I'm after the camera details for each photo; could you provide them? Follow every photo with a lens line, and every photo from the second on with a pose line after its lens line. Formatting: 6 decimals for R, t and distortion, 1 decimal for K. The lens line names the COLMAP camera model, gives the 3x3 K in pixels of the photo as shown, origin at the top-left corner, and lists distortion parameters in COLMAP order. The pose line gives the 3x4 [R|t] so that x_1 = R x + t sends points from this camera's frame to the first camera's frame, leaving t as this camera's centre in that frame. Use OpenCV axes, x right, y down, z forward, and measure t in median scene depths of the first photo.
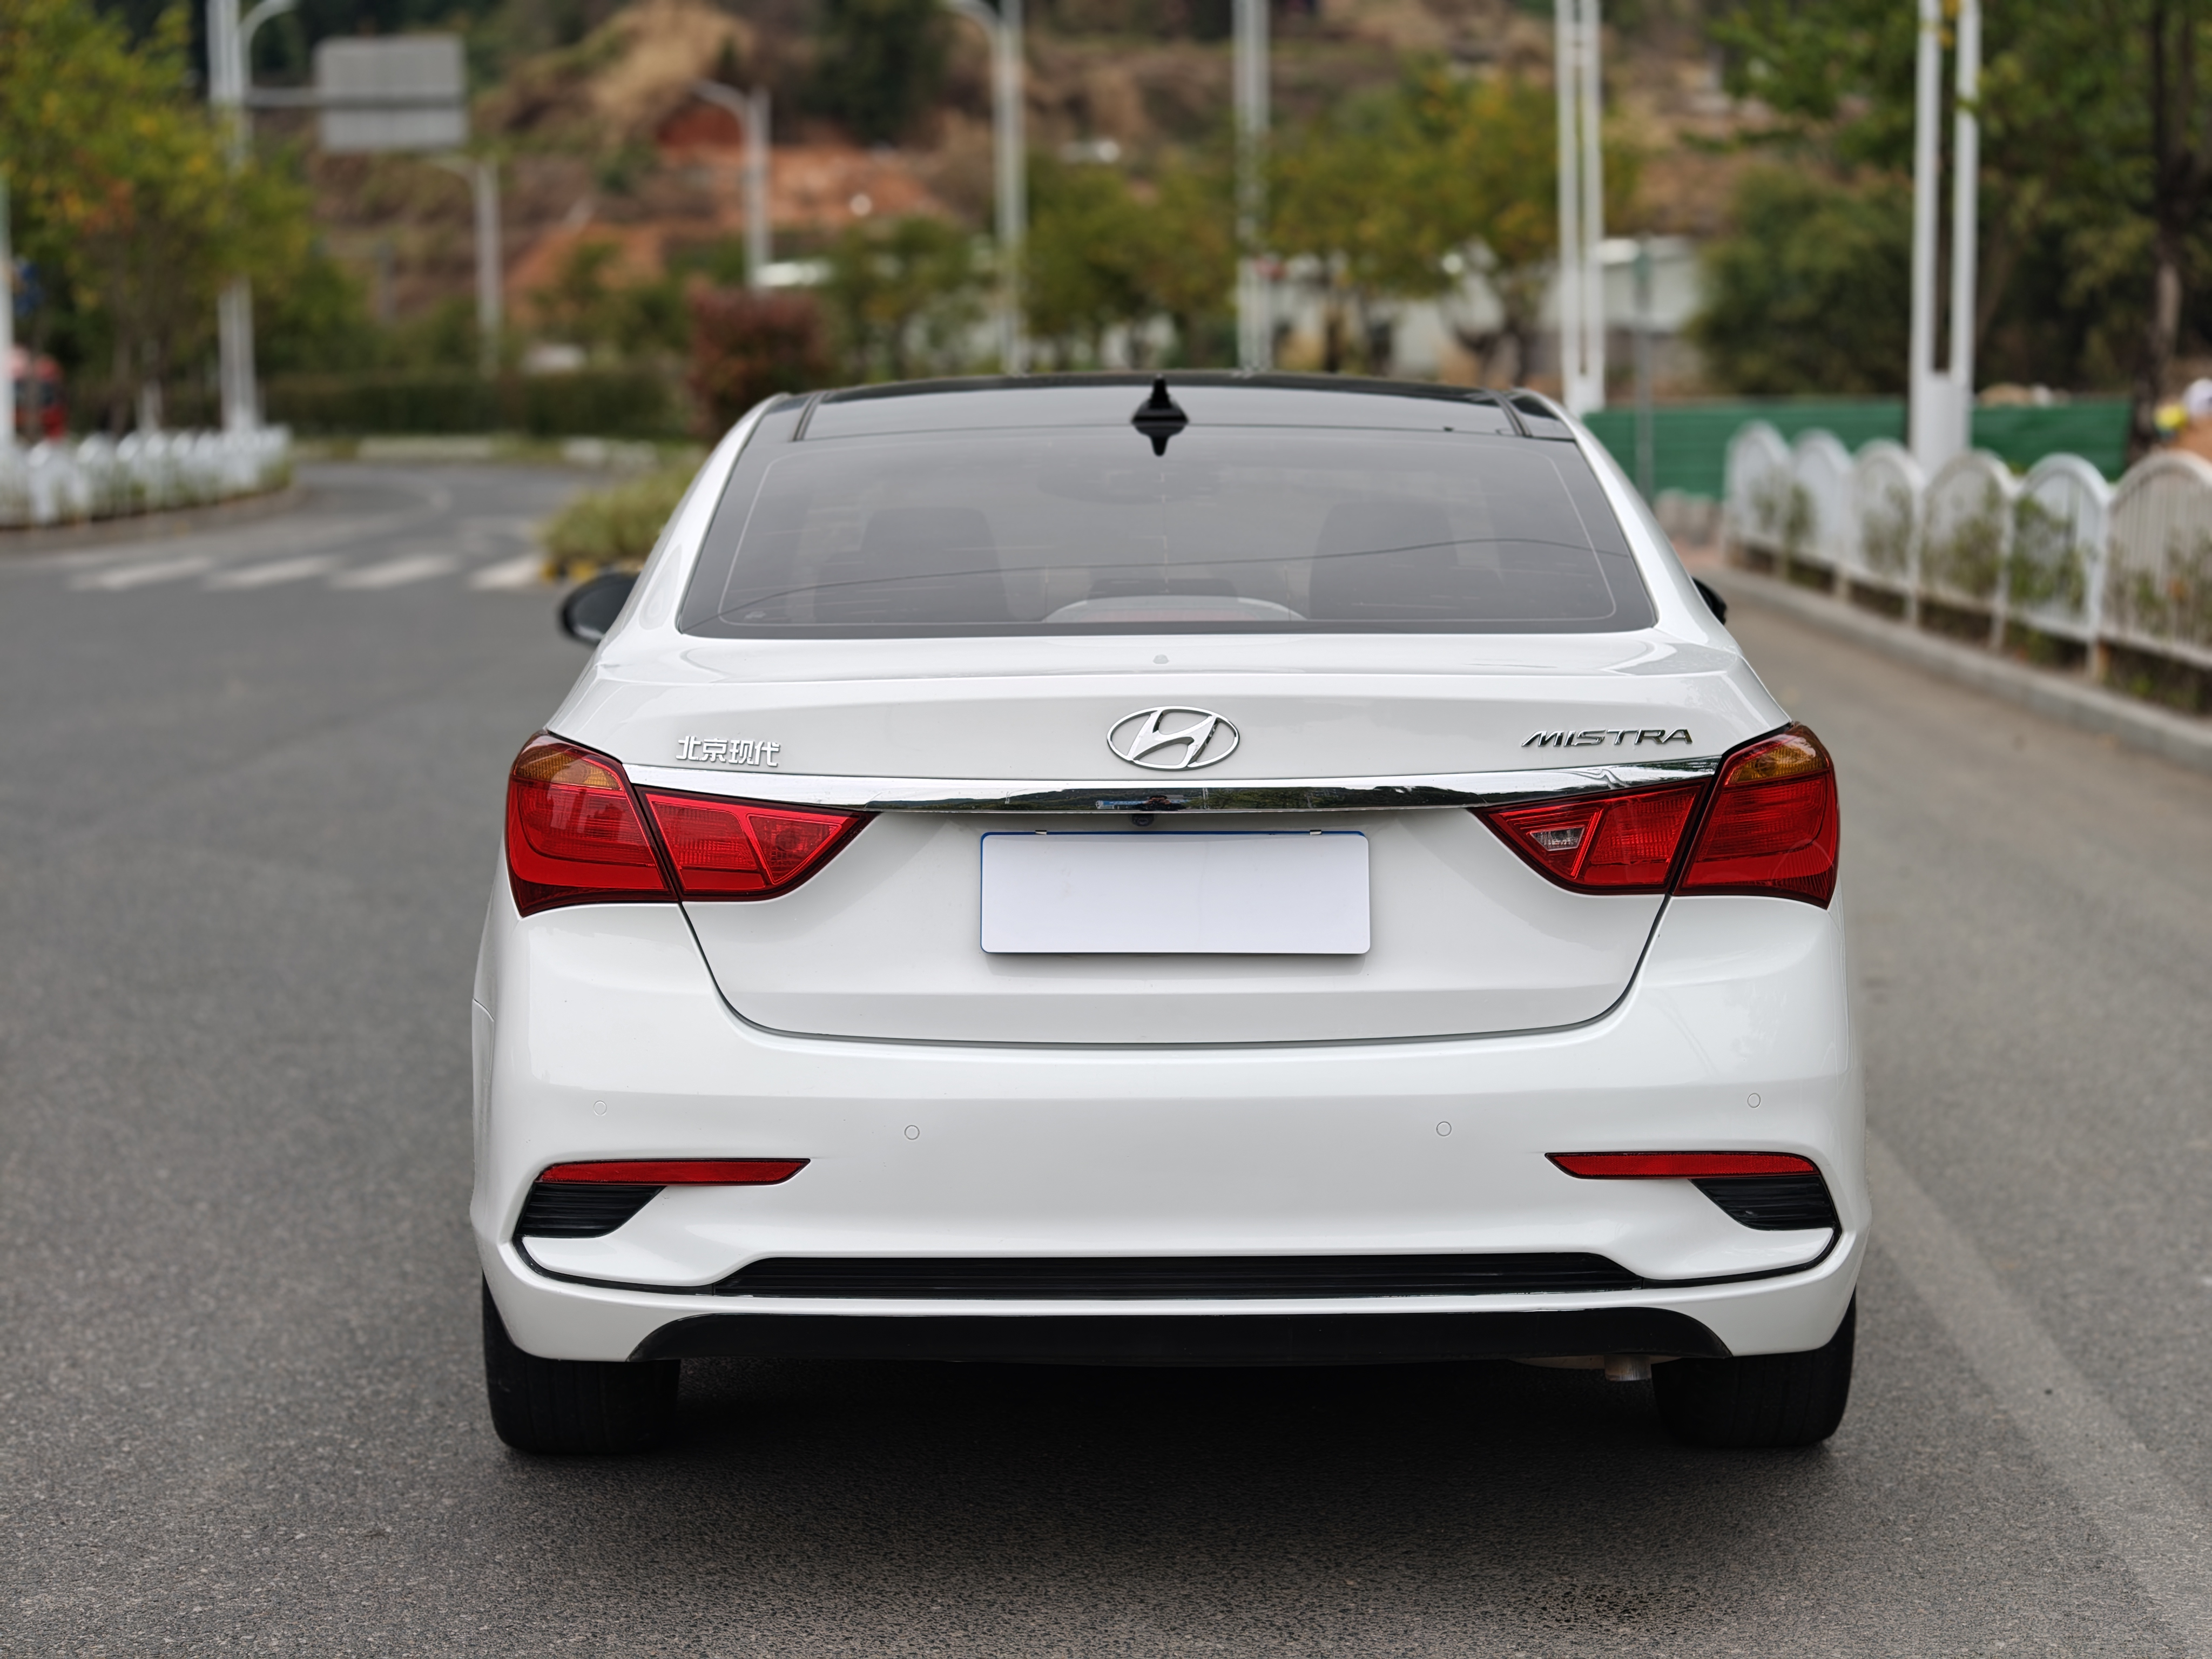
lens RADIAL K [[4639.9, 0, 1106.0], [0, 4639.9, 829.5], [0, 0, 1]] dist [0.082502, 0.086915]
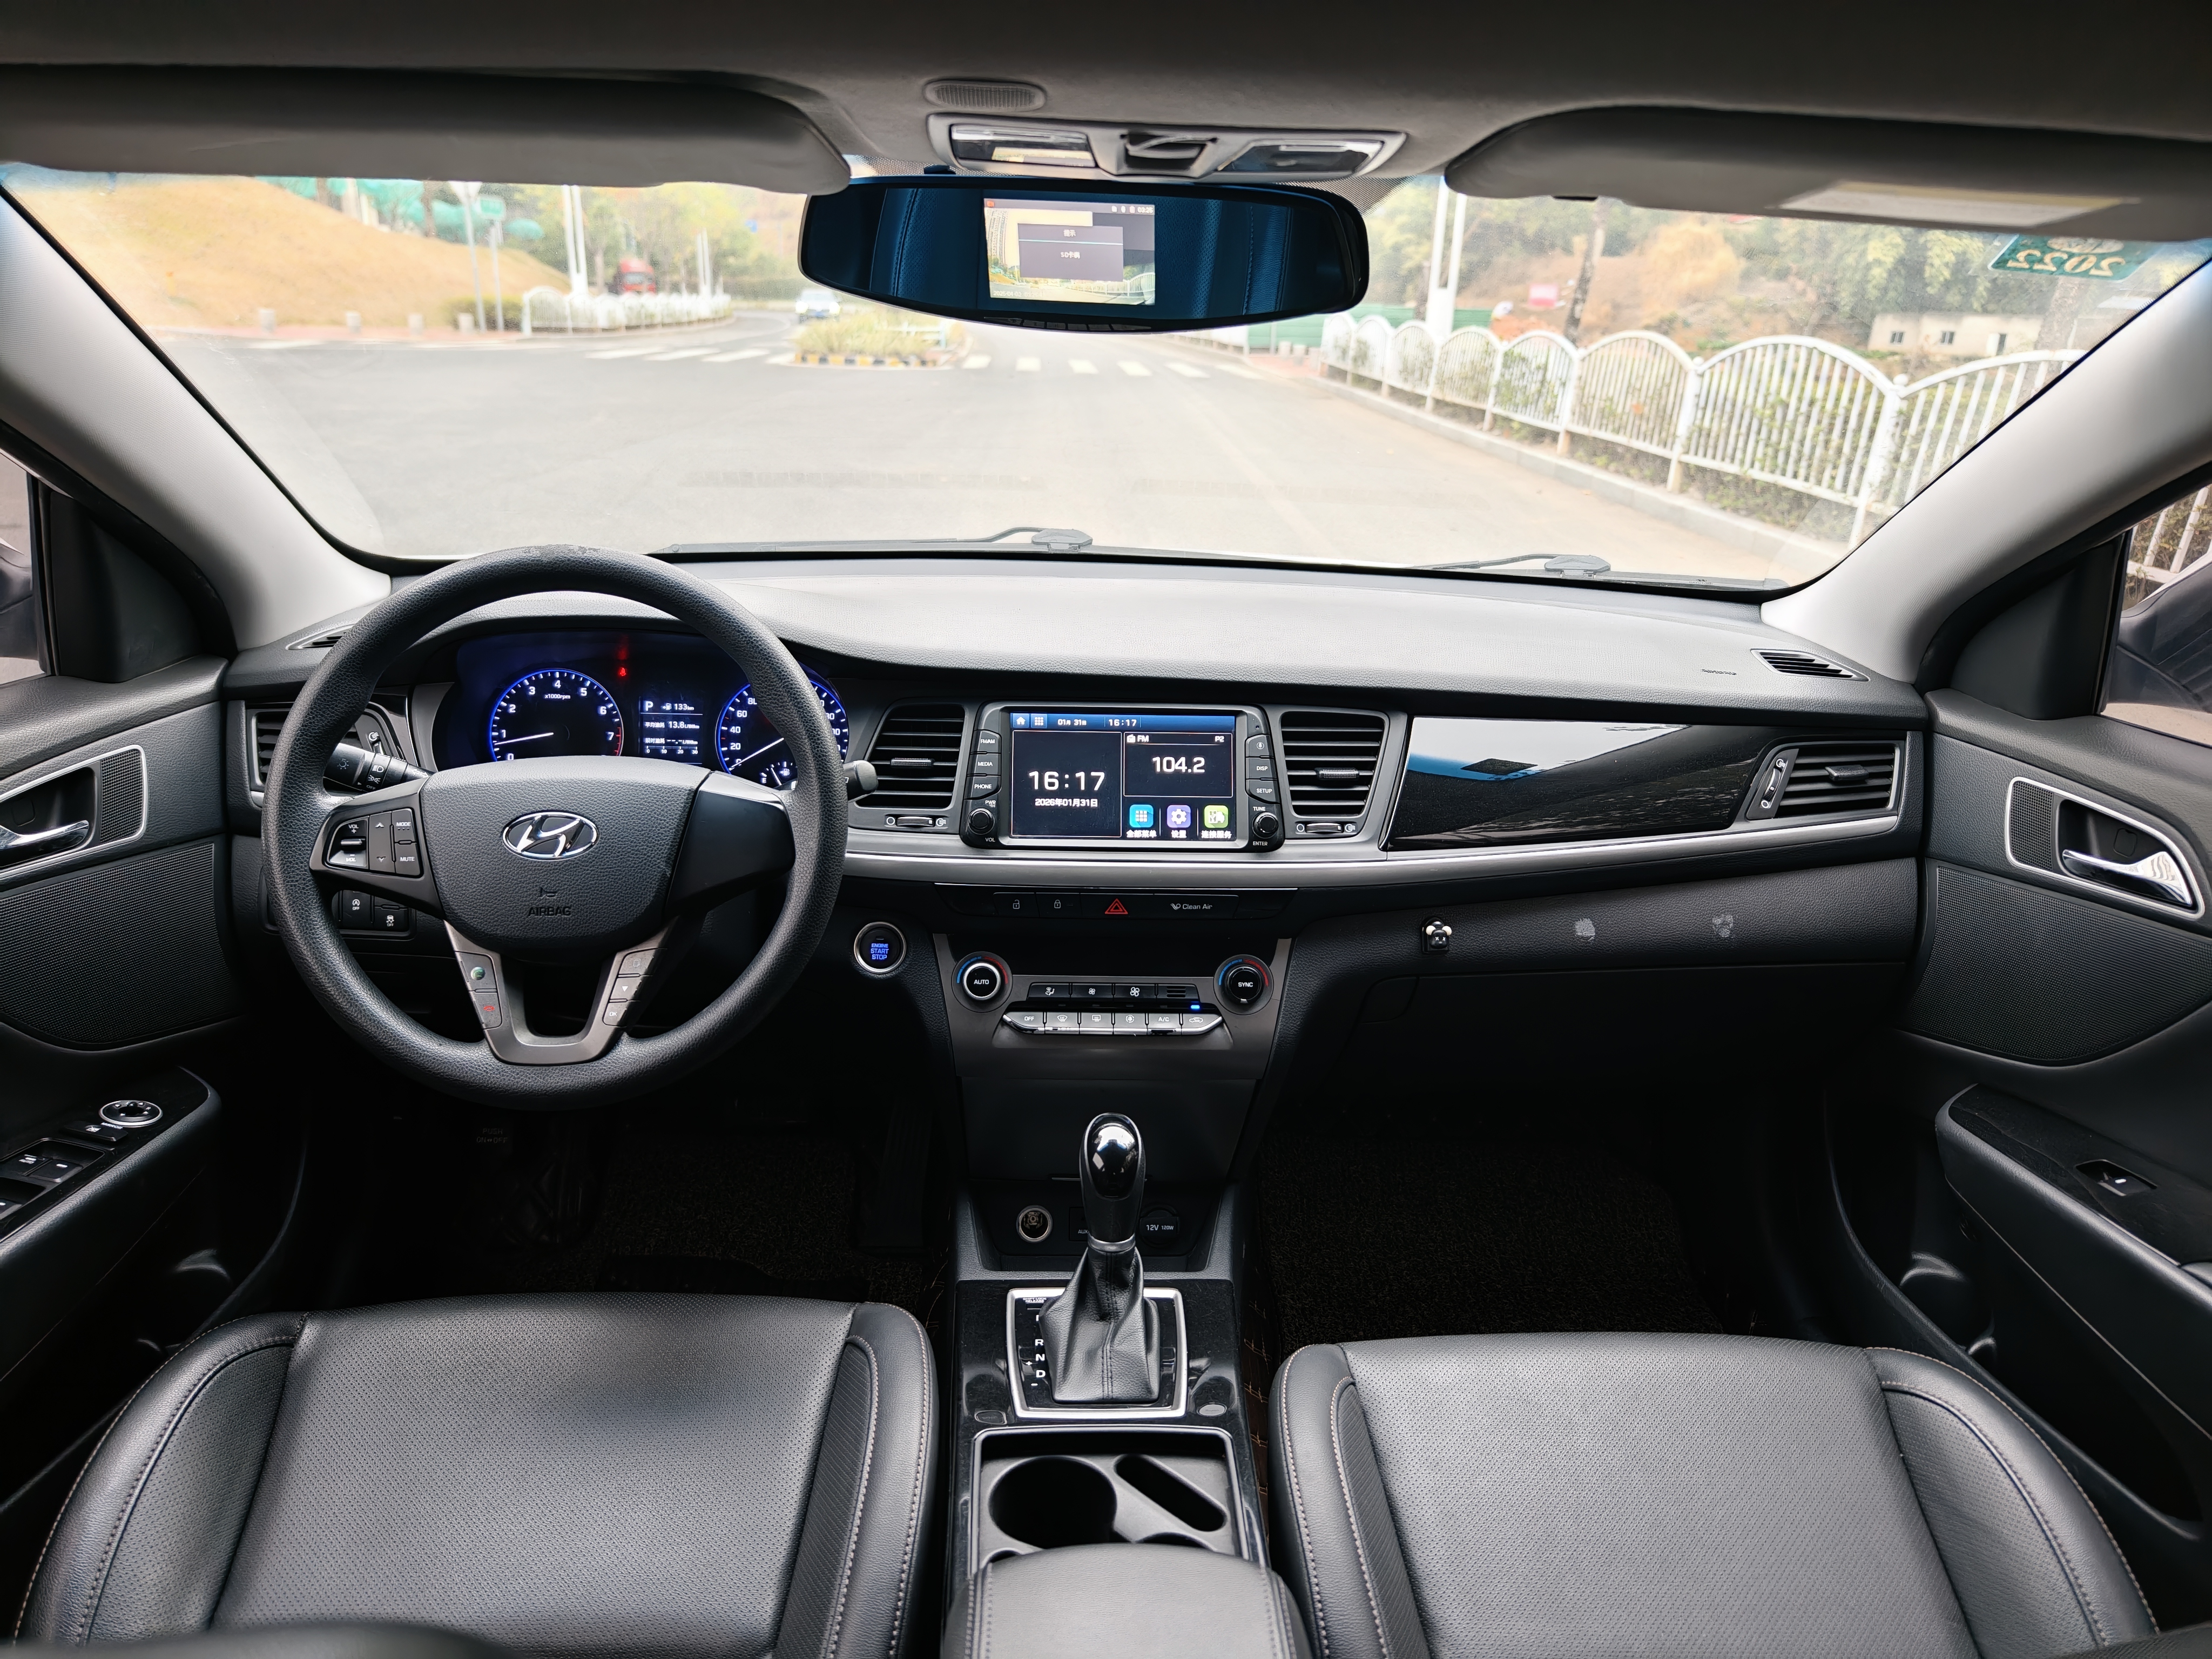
lens RADIAL K [[1481.1, 0, 1106.0], [0, 1481.1, 829.5], [0, 0, 1]] dist [0.002386, 0.002476]
pose [[0.998600, 0.022095, 0.048056, -0.007858], [-0.033286, 0.968616, 0.246323, -0.089164], [-0.041106, -0.247578, 0.967996, 1.318784]]
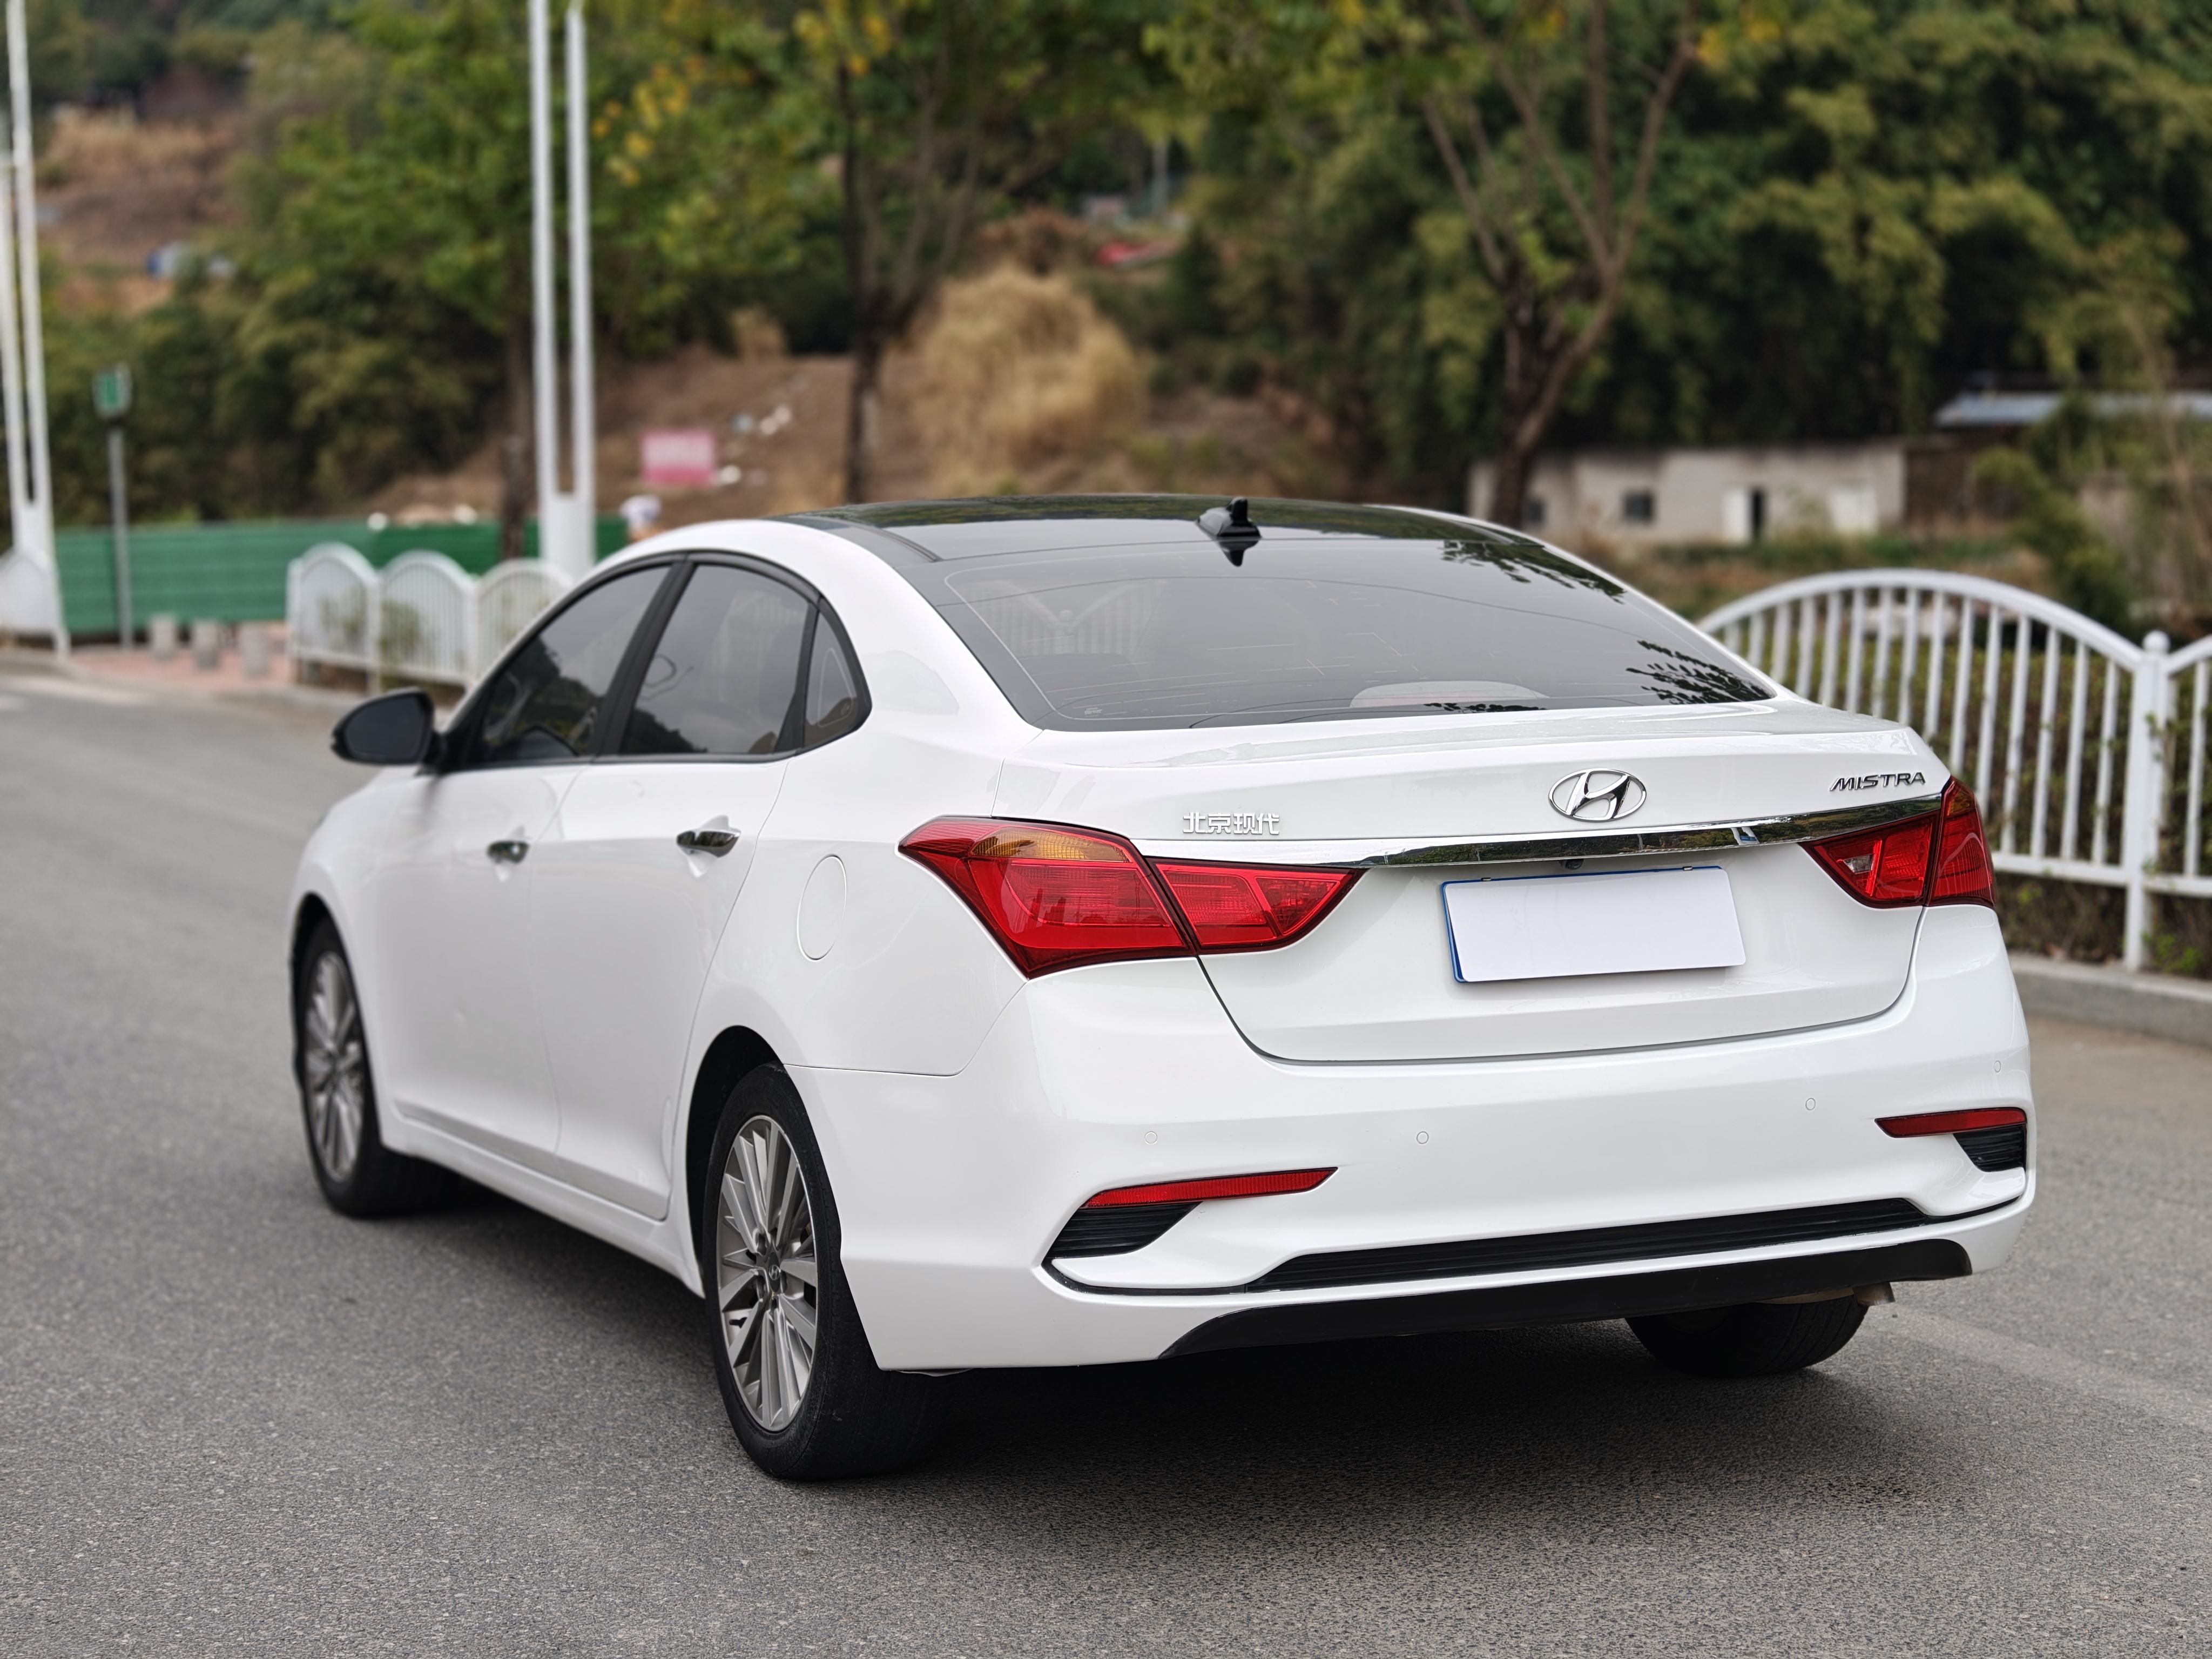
lens RADIAL K [[4718.1, 0, 1106.0], [0, 4718.1, 829.5], [0, 0, 1]] dist [0.006724, -0.184744]
pose [[0.918888, -0.044819, 0.391965, -0.567094], [0.055218, 0.998357, -0.015293, 0.000961], [-0.390636, 0.035697, 0.919853, -0.072376]]
